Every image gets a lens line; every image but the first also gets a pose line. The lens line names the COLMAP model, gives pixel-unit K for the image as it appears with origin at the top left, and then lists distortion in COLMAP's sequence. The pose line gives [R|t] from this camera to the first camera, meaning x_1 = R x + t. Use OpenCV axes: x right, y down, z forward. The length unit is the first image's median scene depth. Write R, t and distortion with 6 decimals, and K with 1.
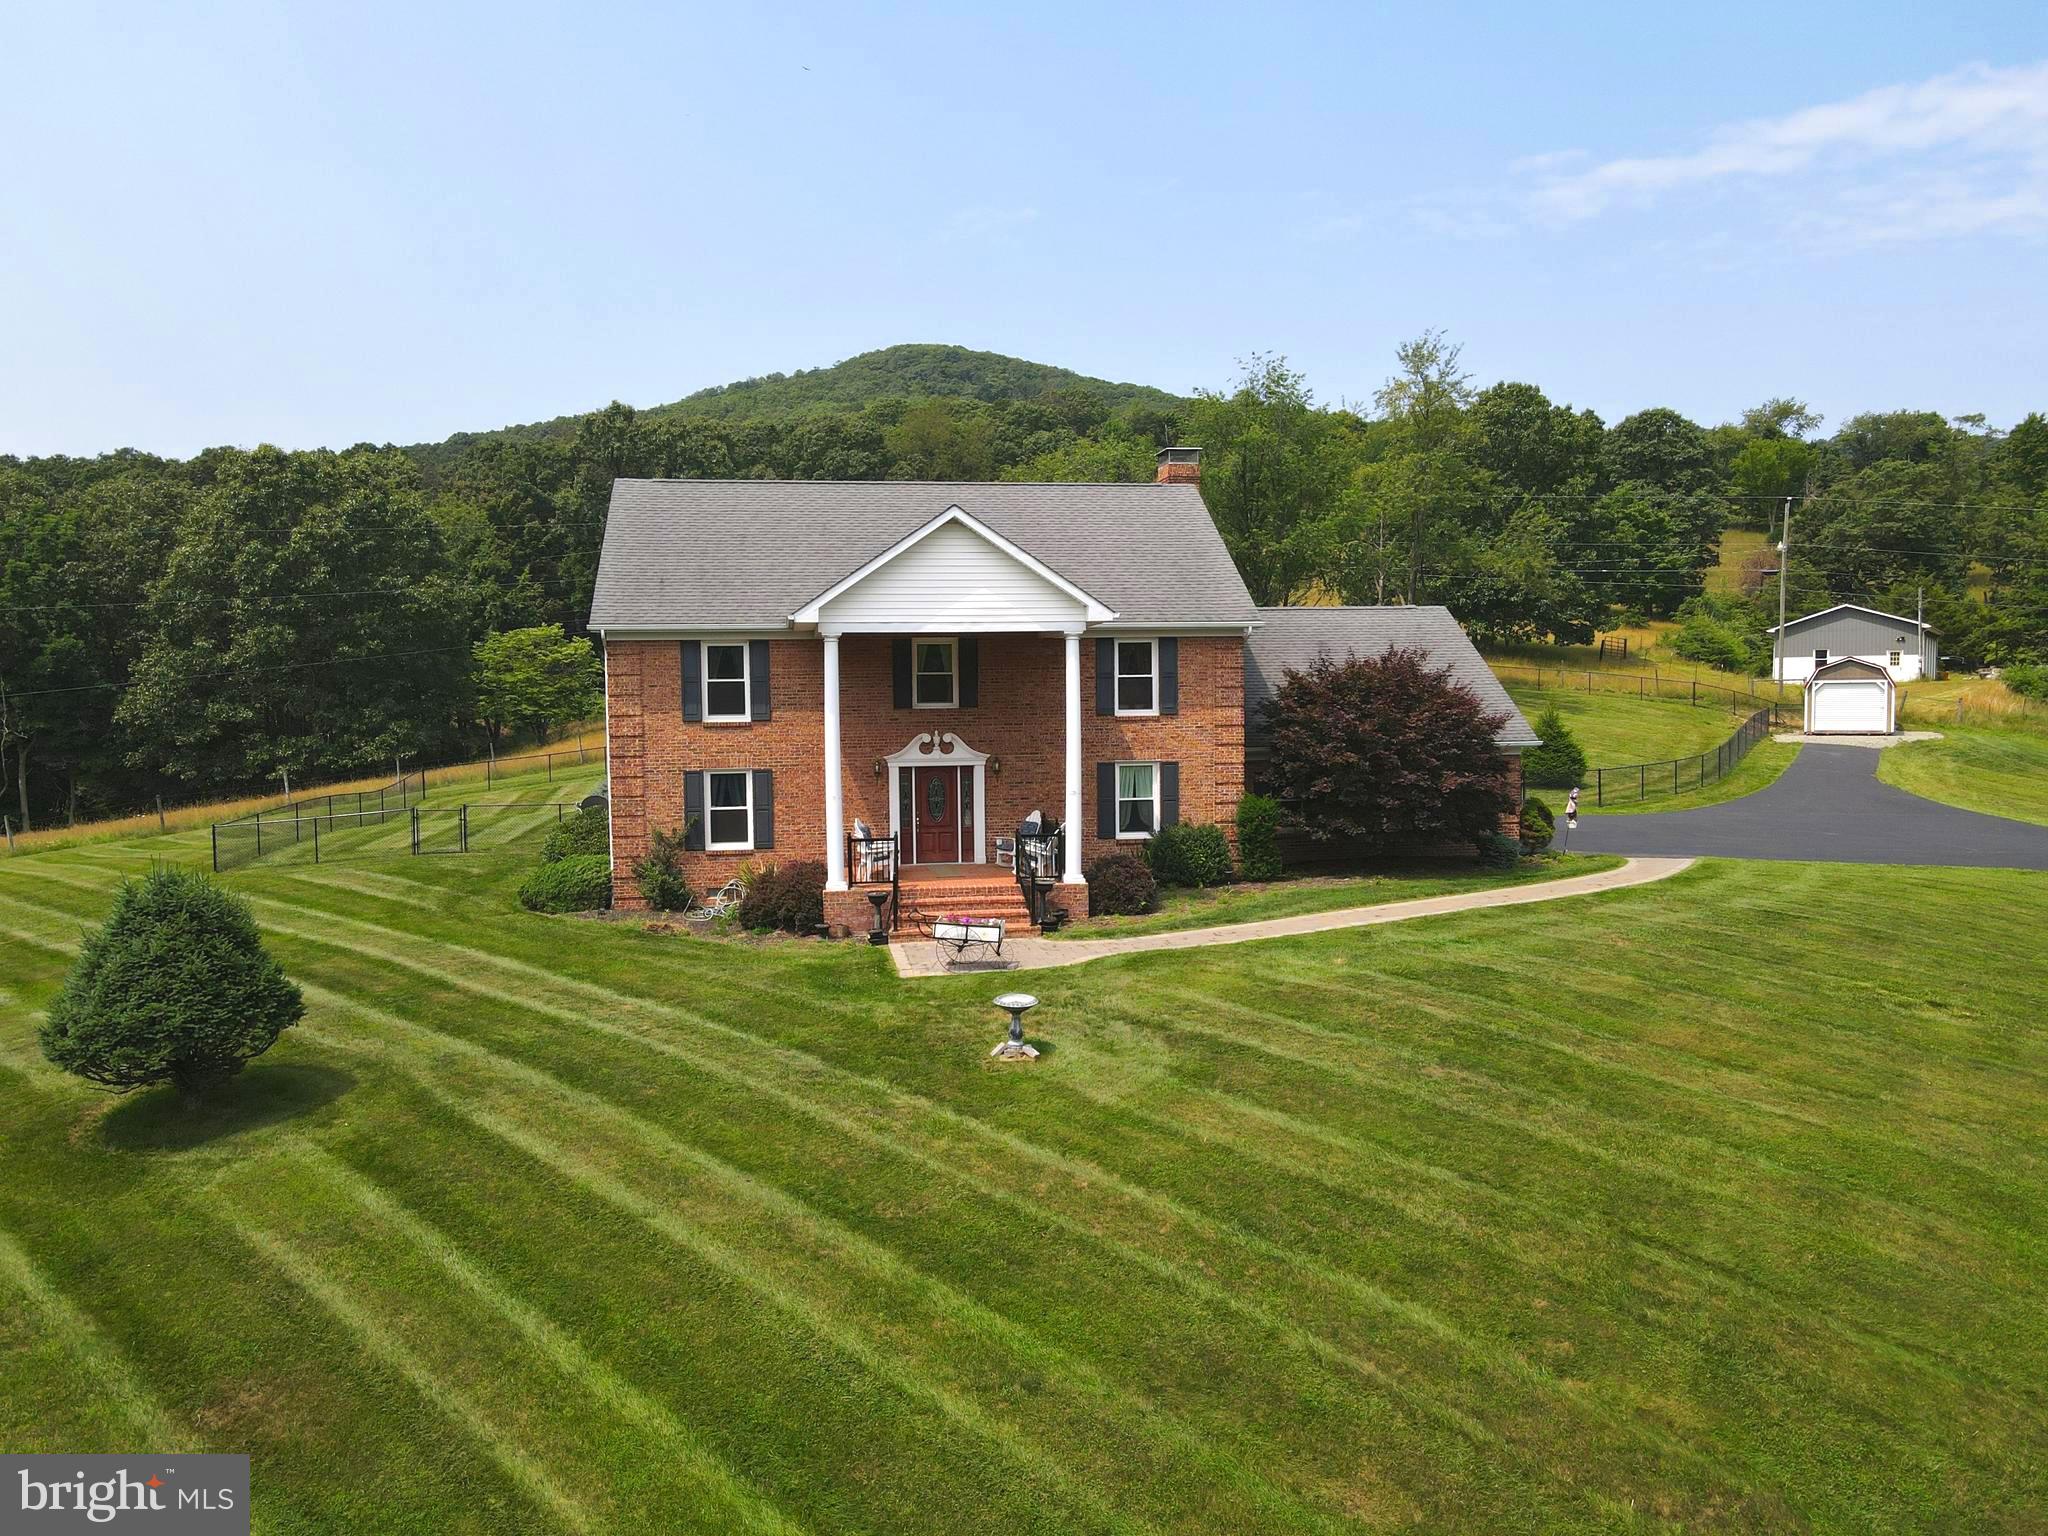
lens RADIAL K [[1509.4, 0, 1022.4], [0, 1509.4, 764.9], [0, 0, 1]] dist [-0.004593, 0.032604]
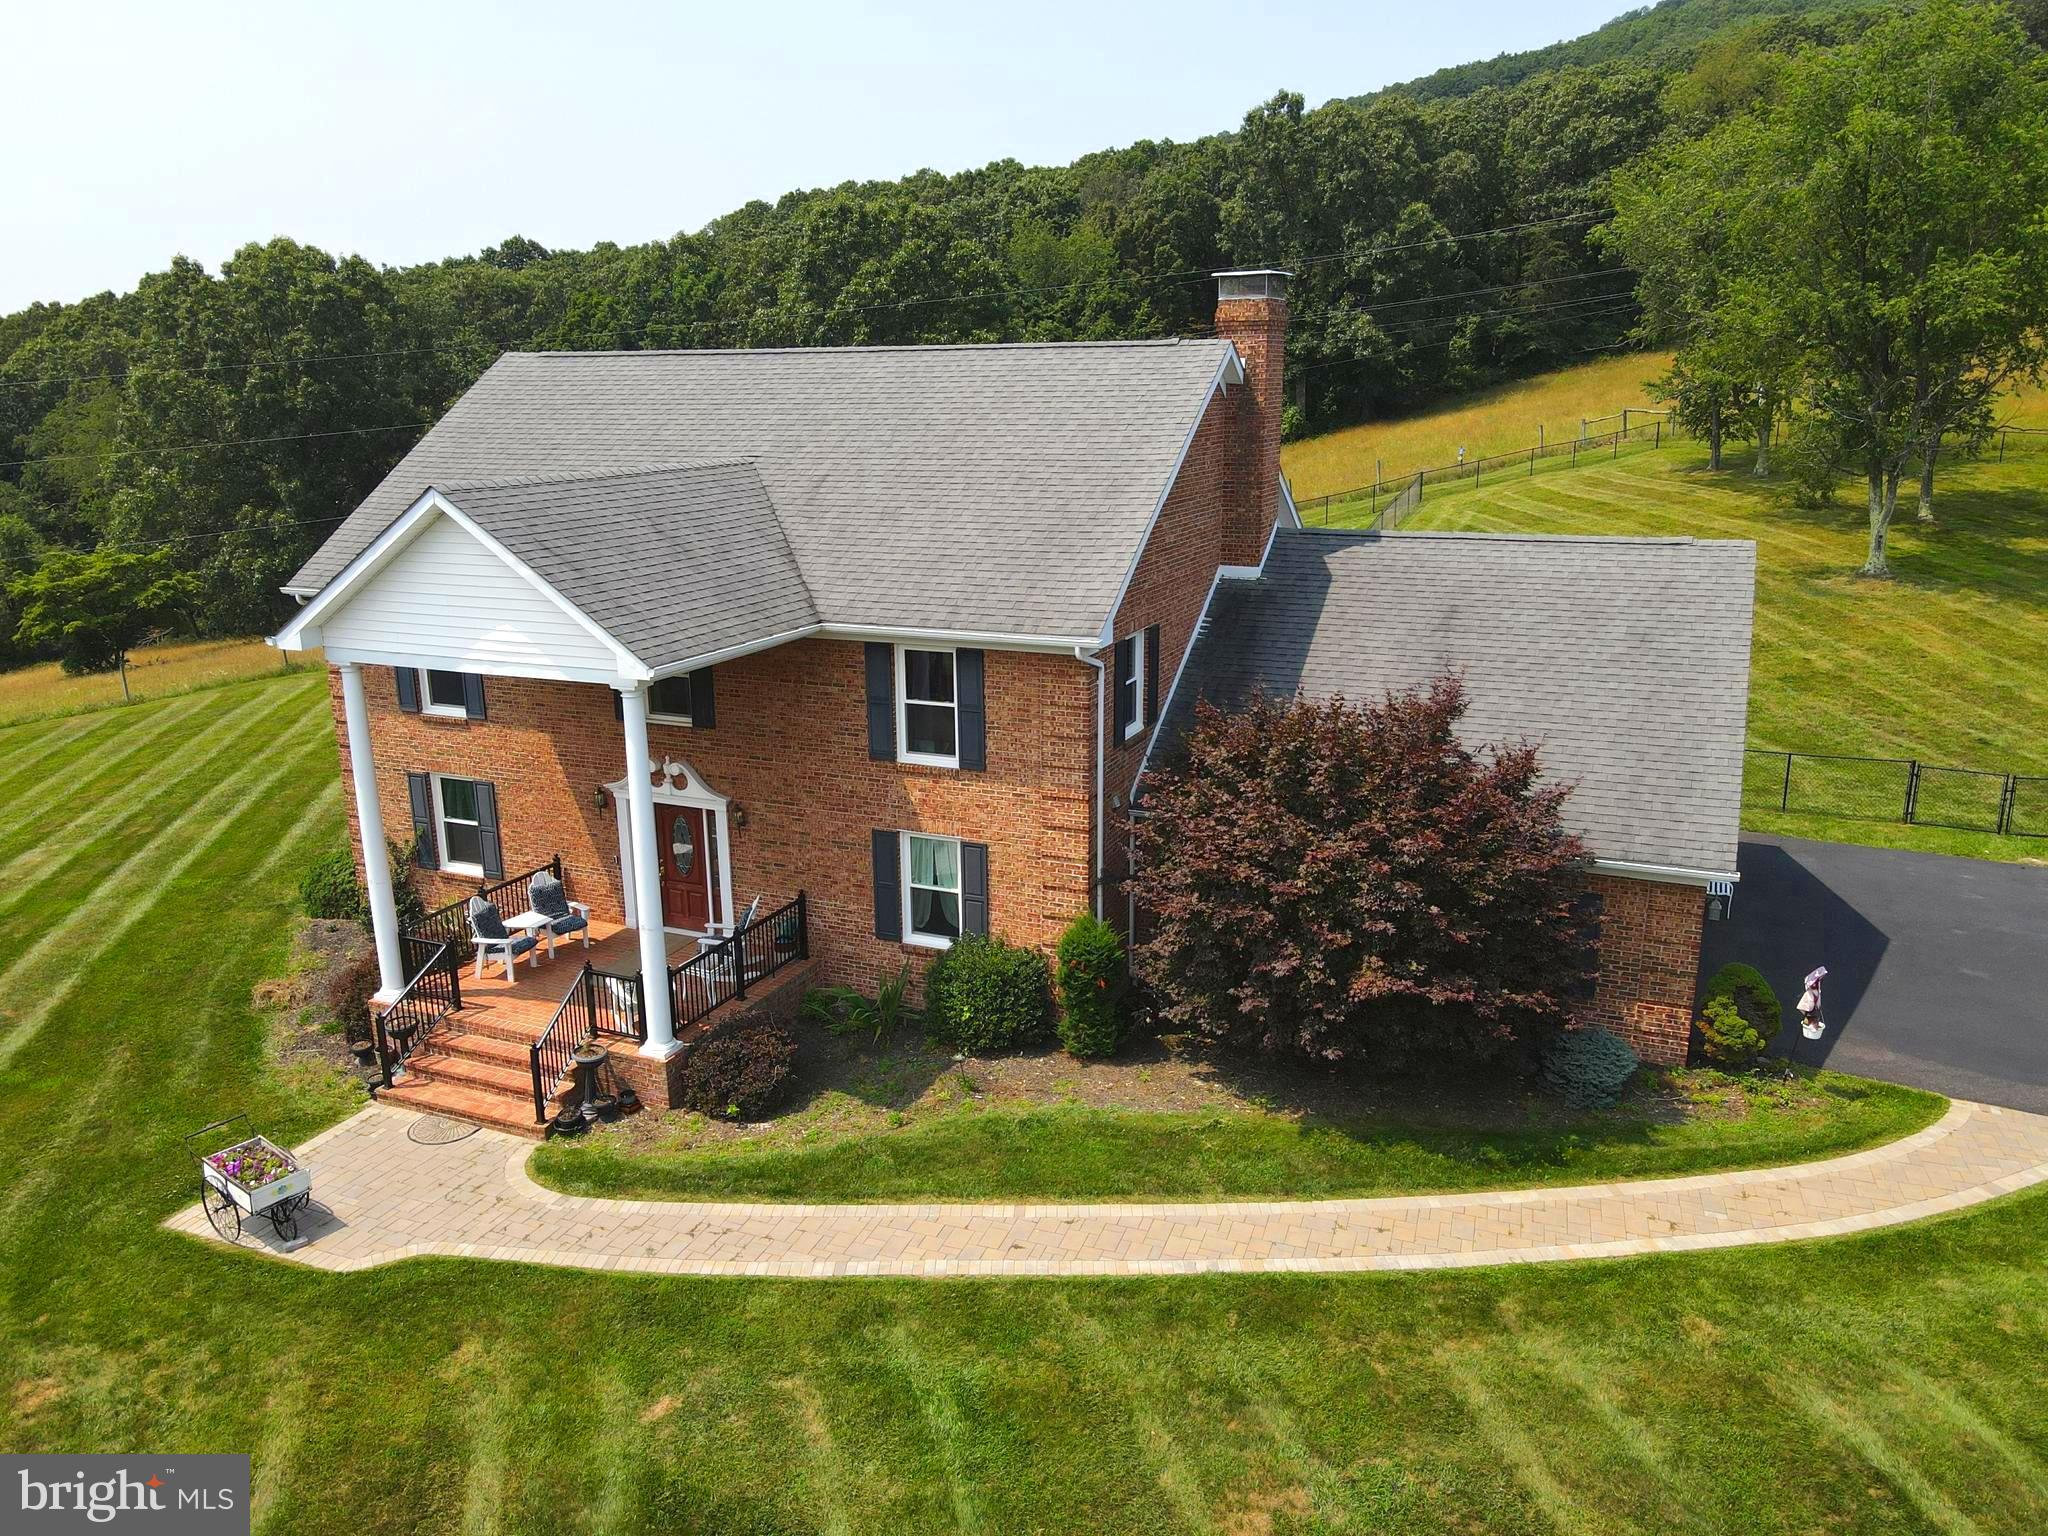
lens RADIAL K [[1509.4, 0, 1018.6], [0, 1509.4, 769.8], [0, 0, 1]] dist [-0.004593, 0.032604]
pose [[0.840128, 0.139768, -0.524070, 0.450357], [-0.025575, 0.975361, 0.219128, -0.174787], [0.541785, -0.170693, 0.823003, 0.506346]]
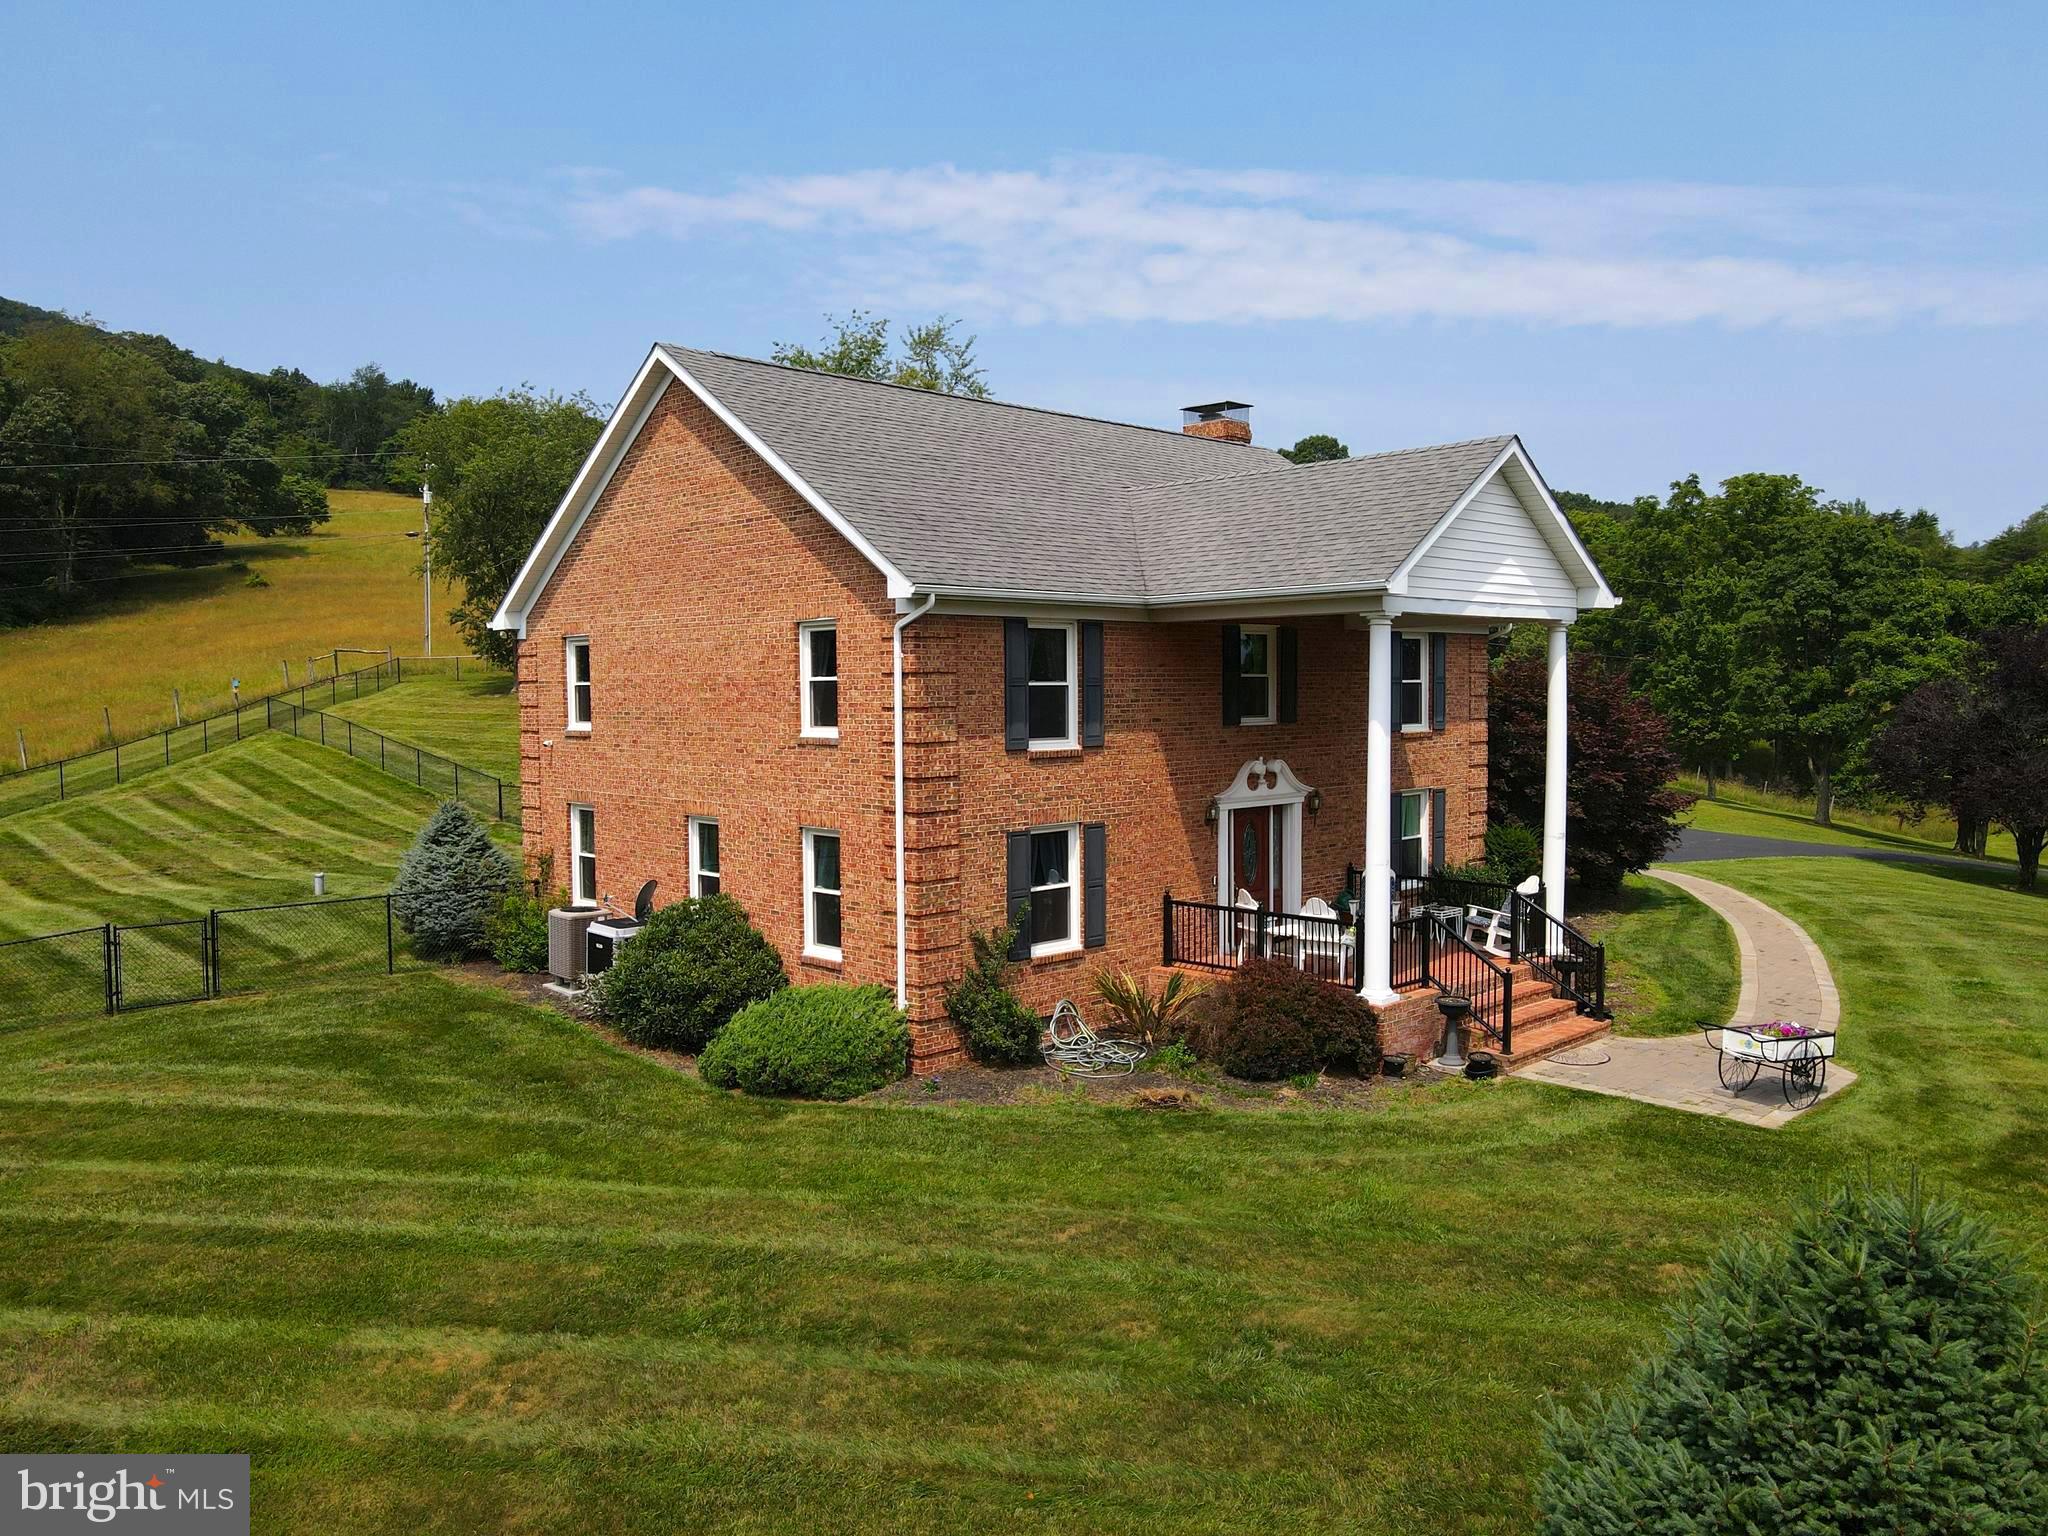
lens RADIAL K [[1509.4, 0, 1018.9], [0, 1509.4, 778.5], [0, 0, 1]] dist [-0.004593, 0.032604]
pose [[0.817869, -0.030010, 0.574621, -0.554737], [0.027582, 0.999536, 0.012944, -0.024665], [-0.574743, 0.005263, 0.818317, 0.485796]]
